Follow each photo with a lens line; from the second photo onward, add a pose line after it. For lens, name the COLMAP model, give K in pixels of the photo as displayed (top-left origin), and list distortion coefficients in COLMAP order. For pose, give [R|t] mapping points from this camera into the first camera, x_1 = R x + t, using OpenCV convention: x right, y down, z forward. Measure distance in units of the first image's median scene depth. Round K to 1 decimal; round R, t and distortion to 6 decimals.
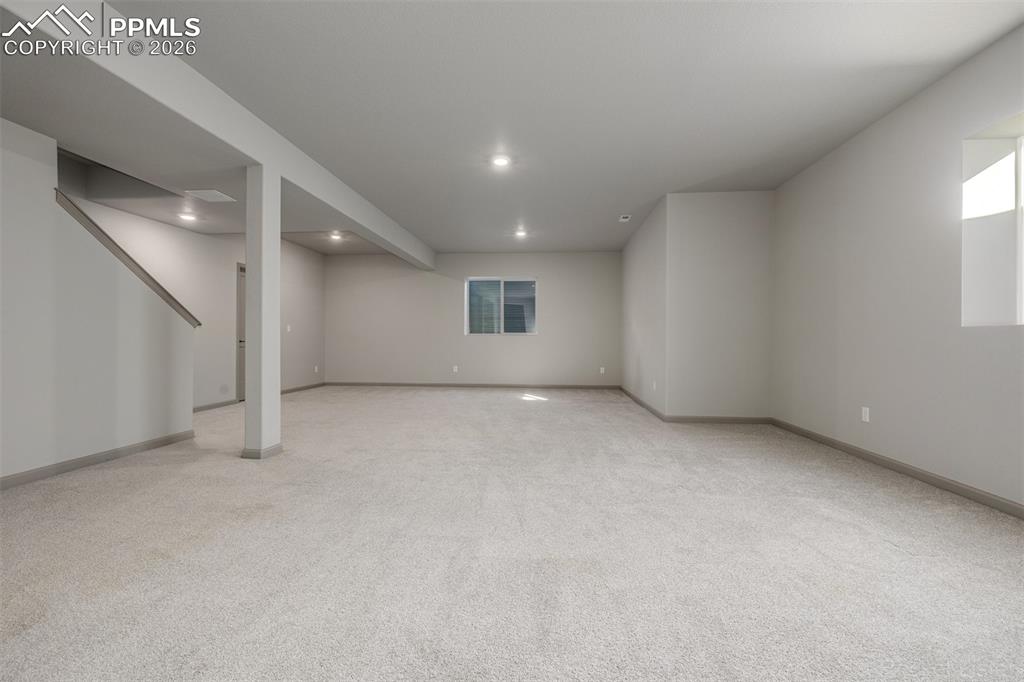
lens RADIAL K [[435.9, 0, 511.9], [0, 435.9, 336.3], [0, 0, 1]] dist [0.002085, 0.000255]
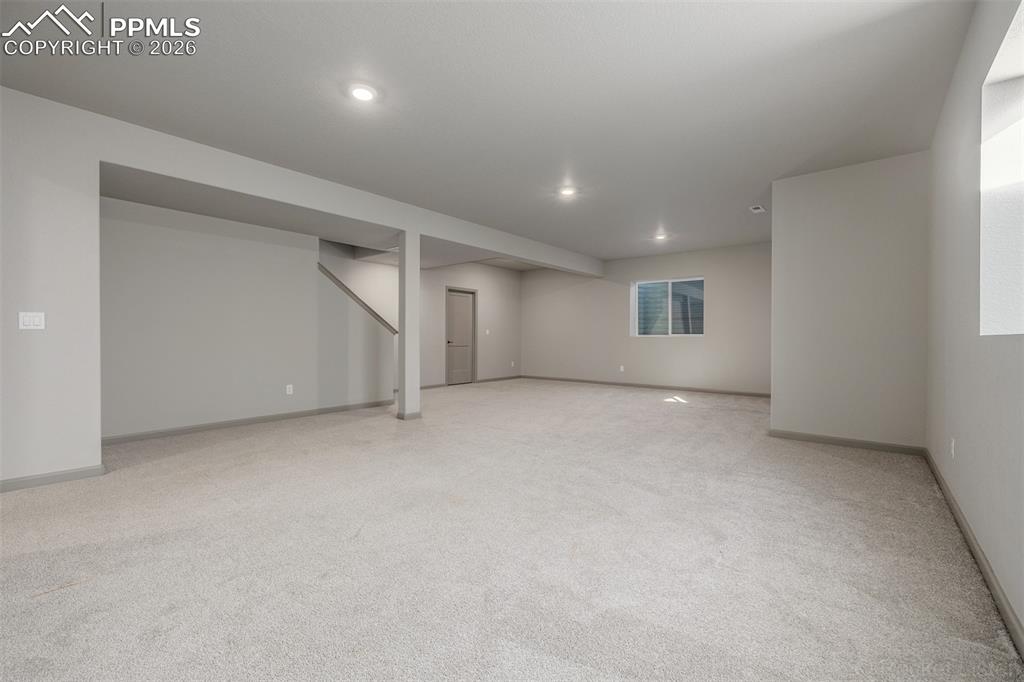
lens RADIAL K [[435.9, 0, 511.9], [0, 435.9, 336.3], [0, 0, 1]] dist [0.002085, 0.000255]
pose [[0.820182, -0.002255, -0.572098, 0.352523], [0.005874, 0.999973, 0.004480, -0.013010], [0.572072, -0.007035, 0.820173, -0.034009]]
